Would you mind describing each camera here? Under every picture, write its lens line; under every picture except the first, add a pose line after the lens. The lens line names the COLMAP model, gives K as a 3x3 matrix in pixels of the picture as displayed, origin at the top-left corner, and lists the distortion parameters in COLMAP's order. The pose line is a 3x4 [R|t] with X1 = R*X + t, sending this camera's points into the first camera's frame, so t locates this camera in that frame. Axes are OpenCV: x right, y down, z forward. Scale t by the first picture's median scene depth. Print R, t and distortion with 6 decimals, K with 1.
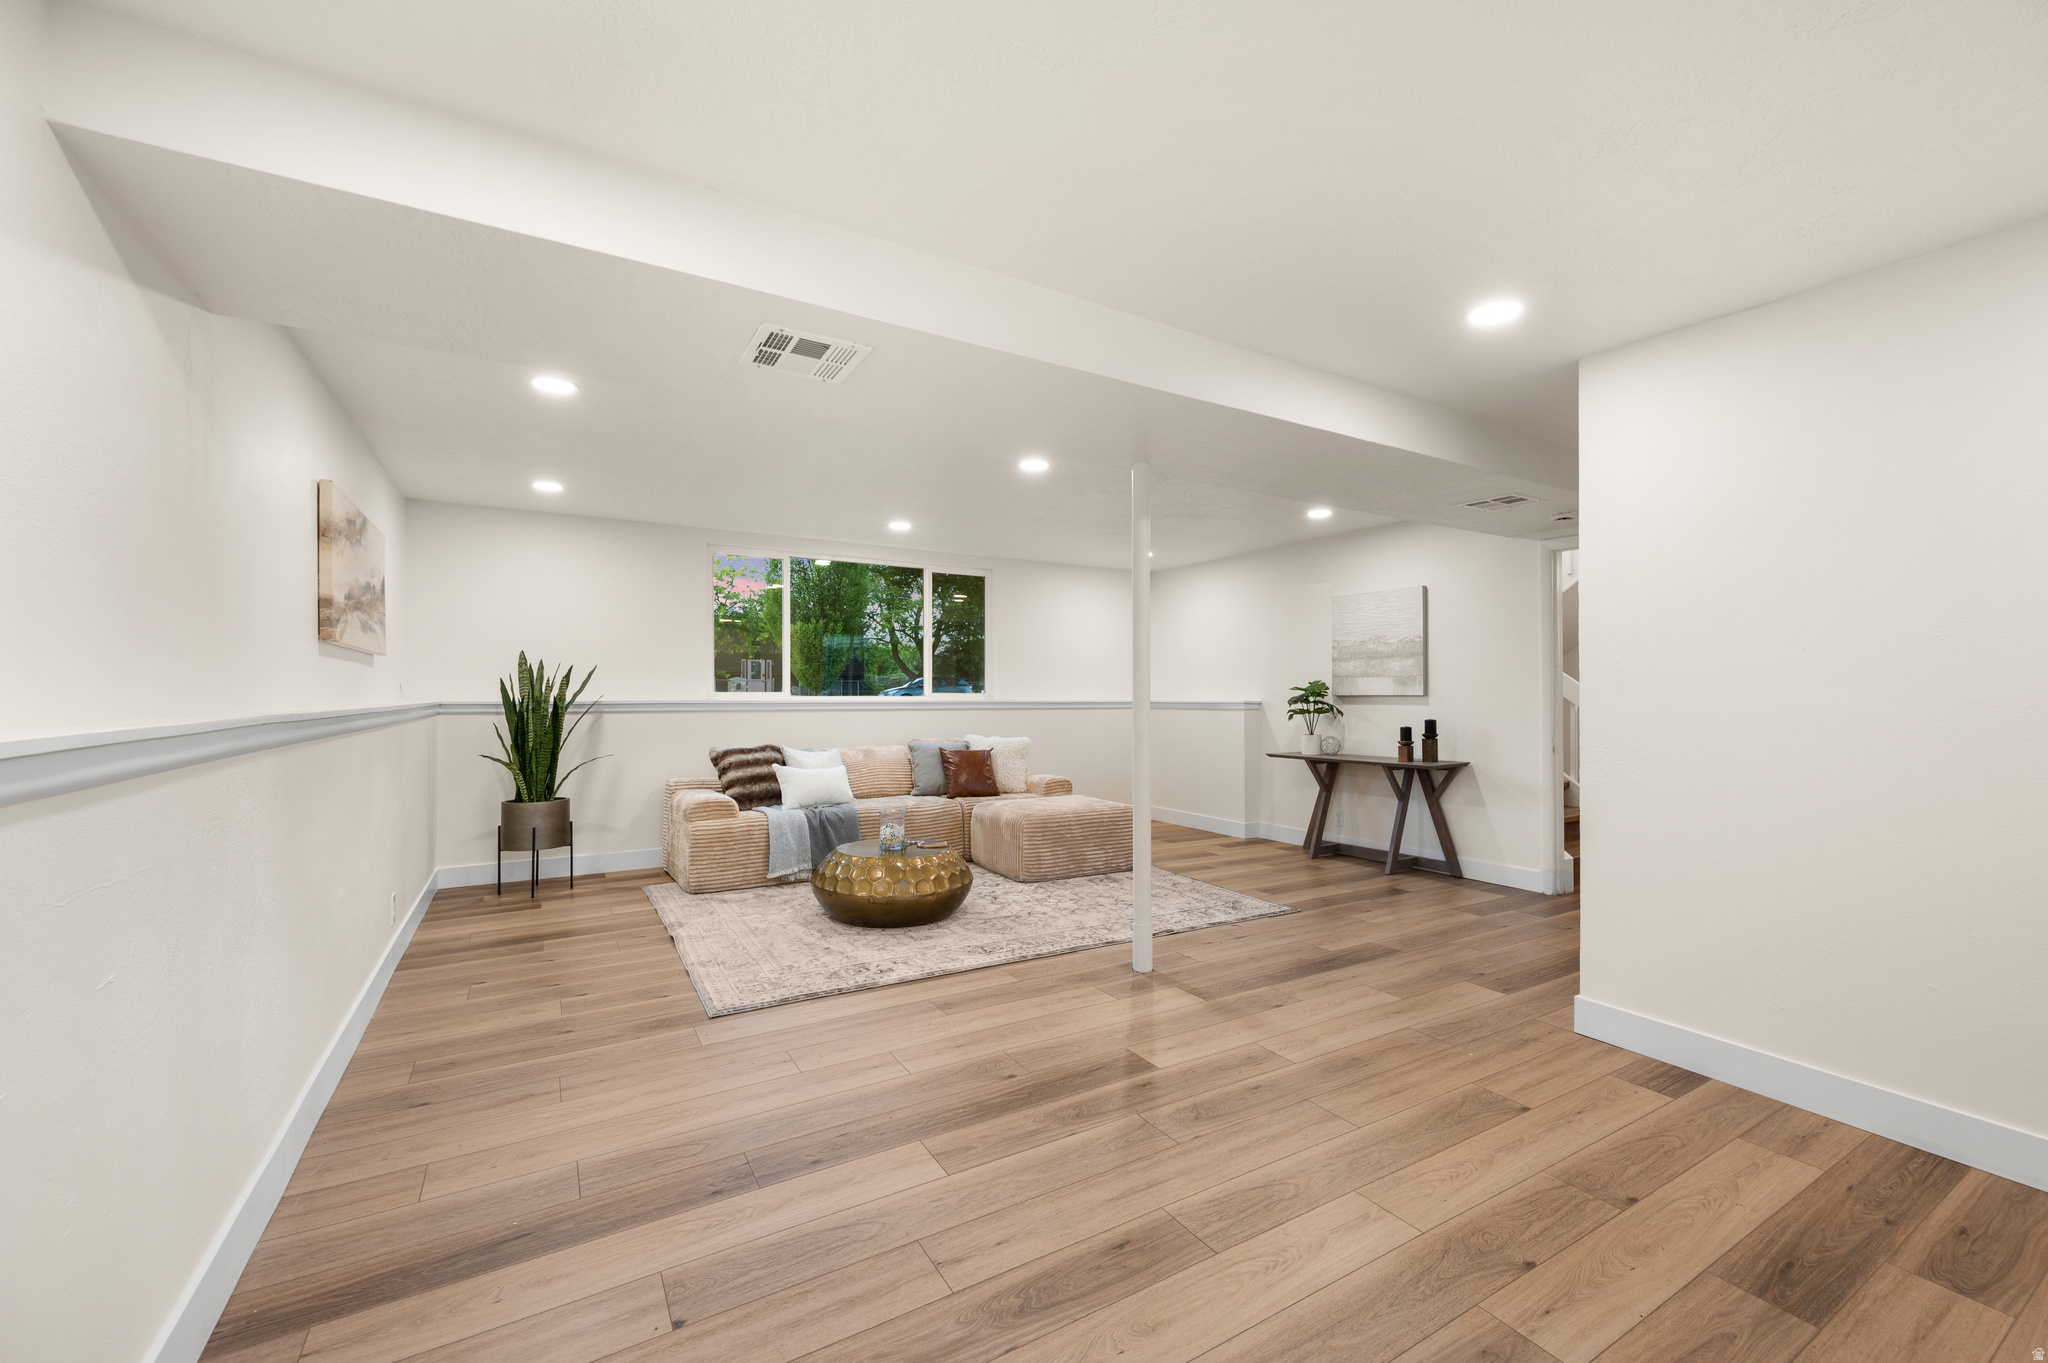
lens RADIAL K [[817.9, 0, 1024.0], [0, 817.9, 681.5], [0, 0, 1]] dist [-0.000346, -0.000023]
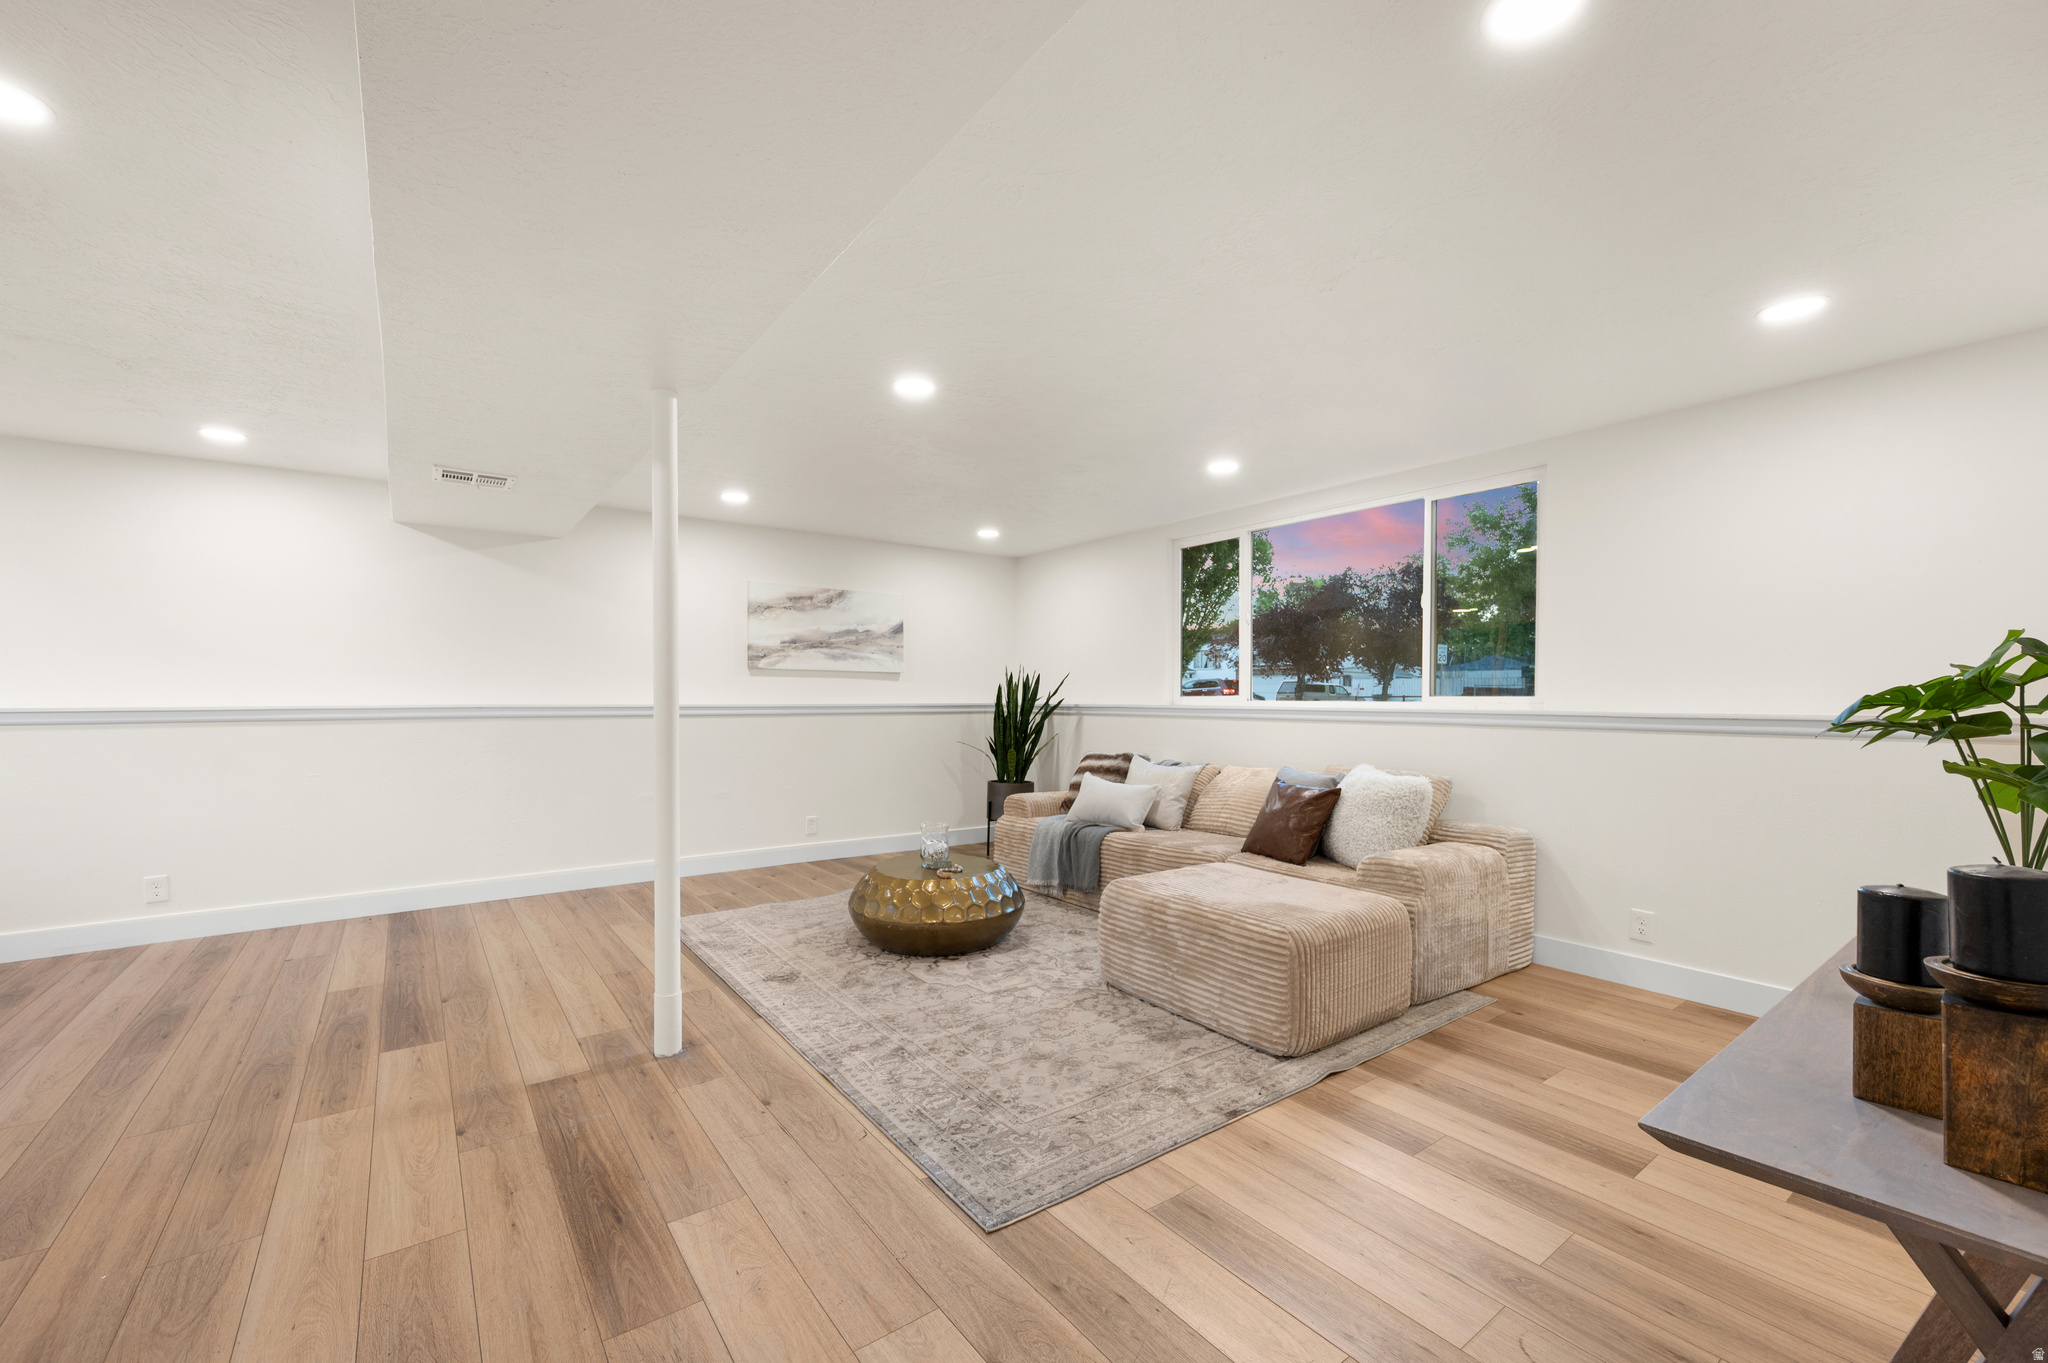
lens RADIAL K [[826.4, 0, 1028.5], [0, 826.4, 704.0], [0, 0, 1]] dist [-0.001068, -0.000062]
pose [[0.109134, 0.006422, -0.994006, 0.938577], [0.013183, 0.999882, 0.007907, 0.020975], [0.993940, -0.013967, 0.109037, 1.234939]]
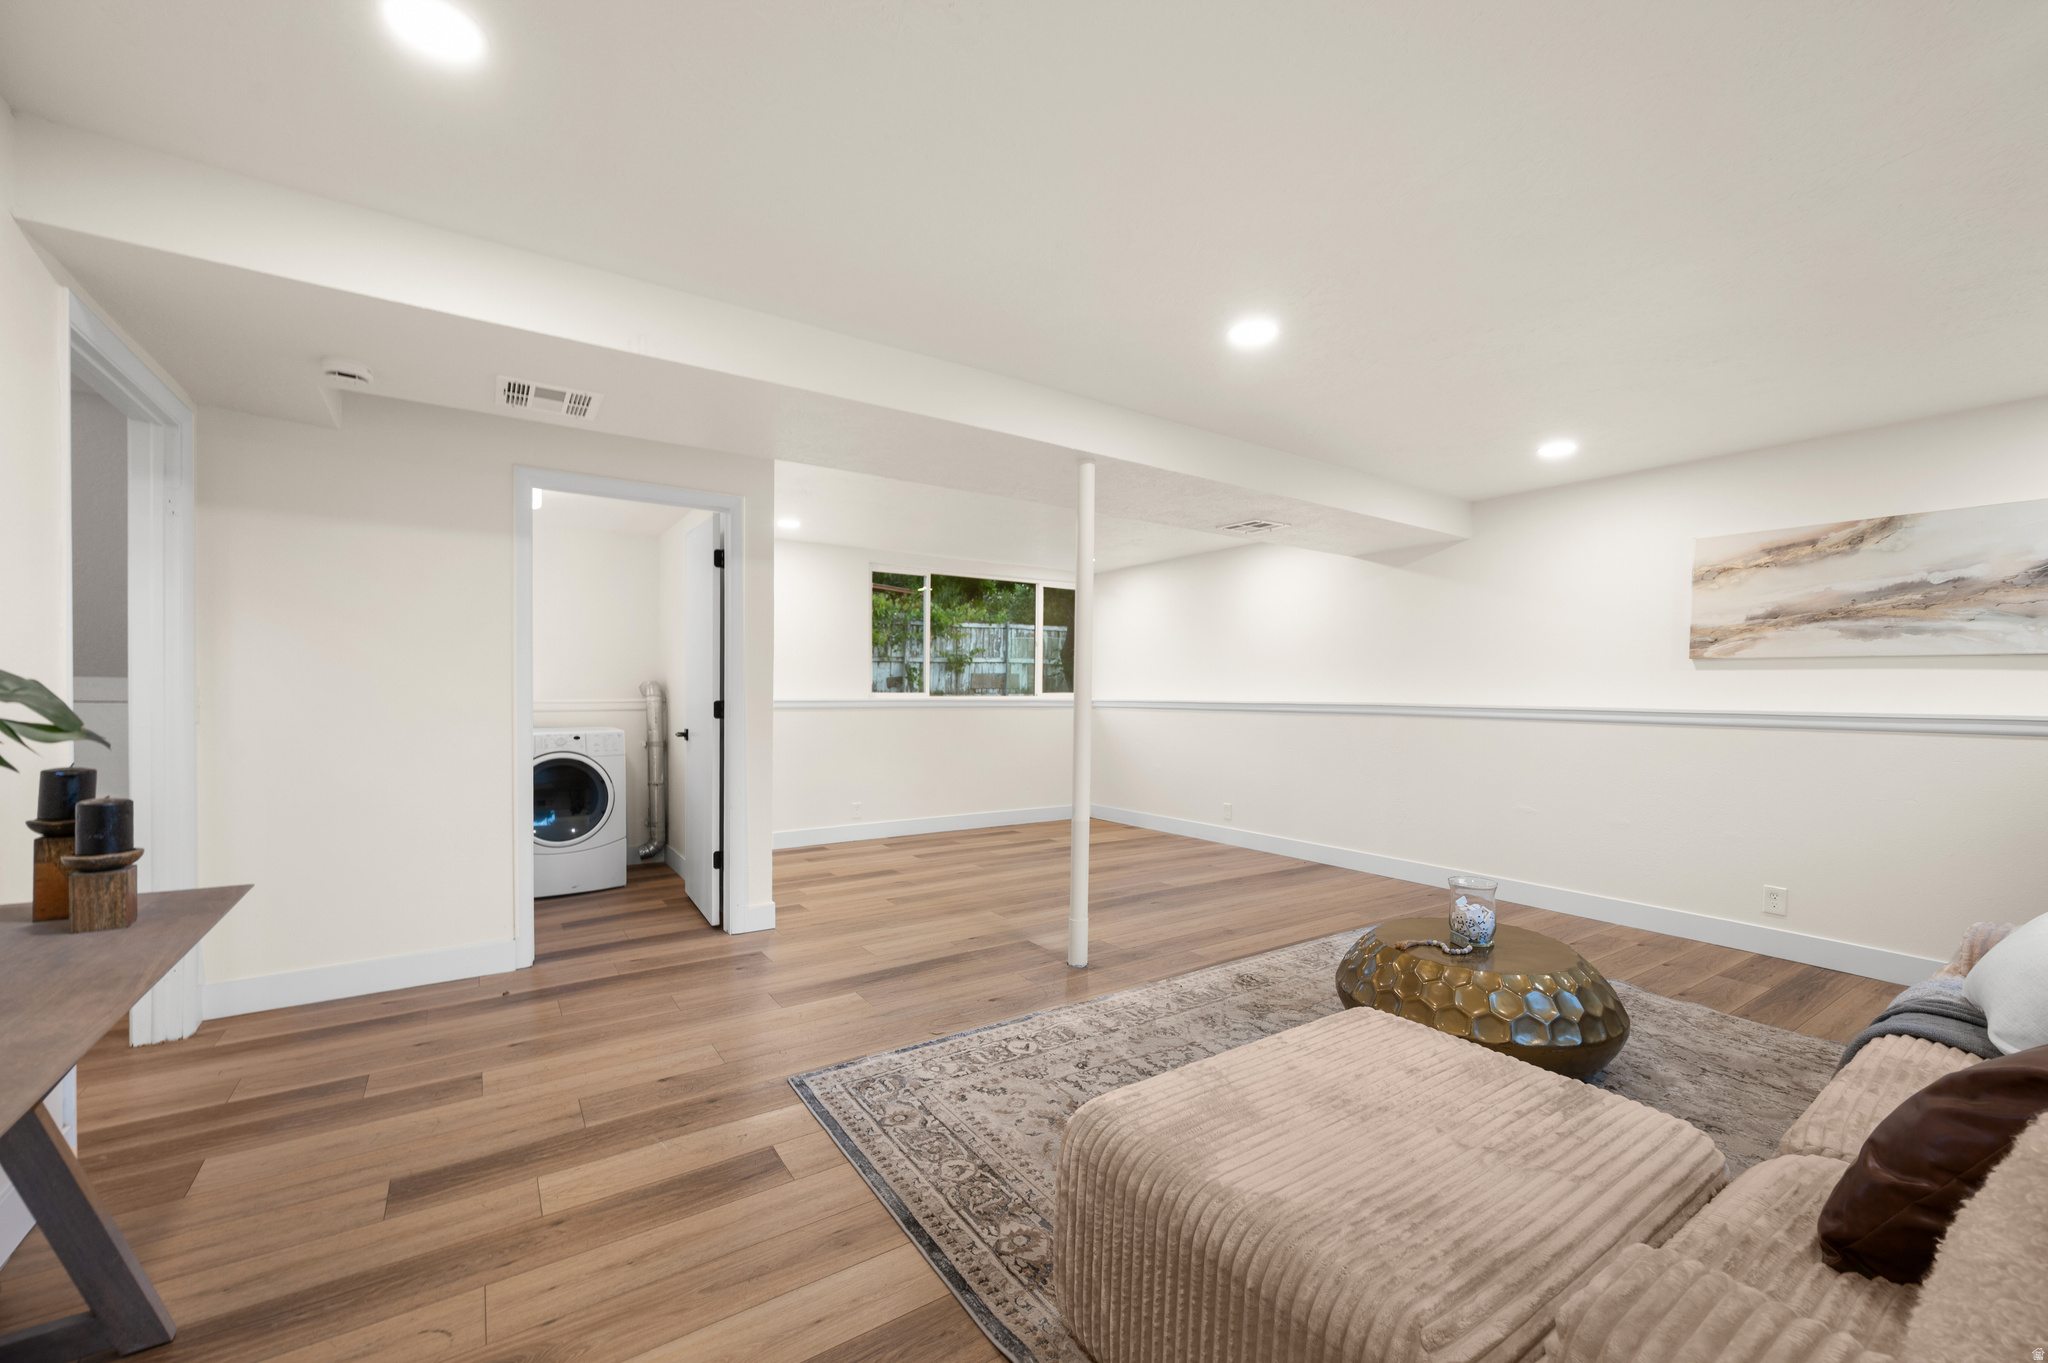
lens RADIAL K [[826.4, 0, 1028.5], [0, 826.4, 704.0], [0, 0, 1]] dist [-0.001068, -0.000062]
pose [[-0.998013, -0.011489, -0.061945, 0.267932], [-0.011561, 0.999933, 0.000807, 0.029377], [0.061932, 0.001522, -0.998079, 1.980203]]
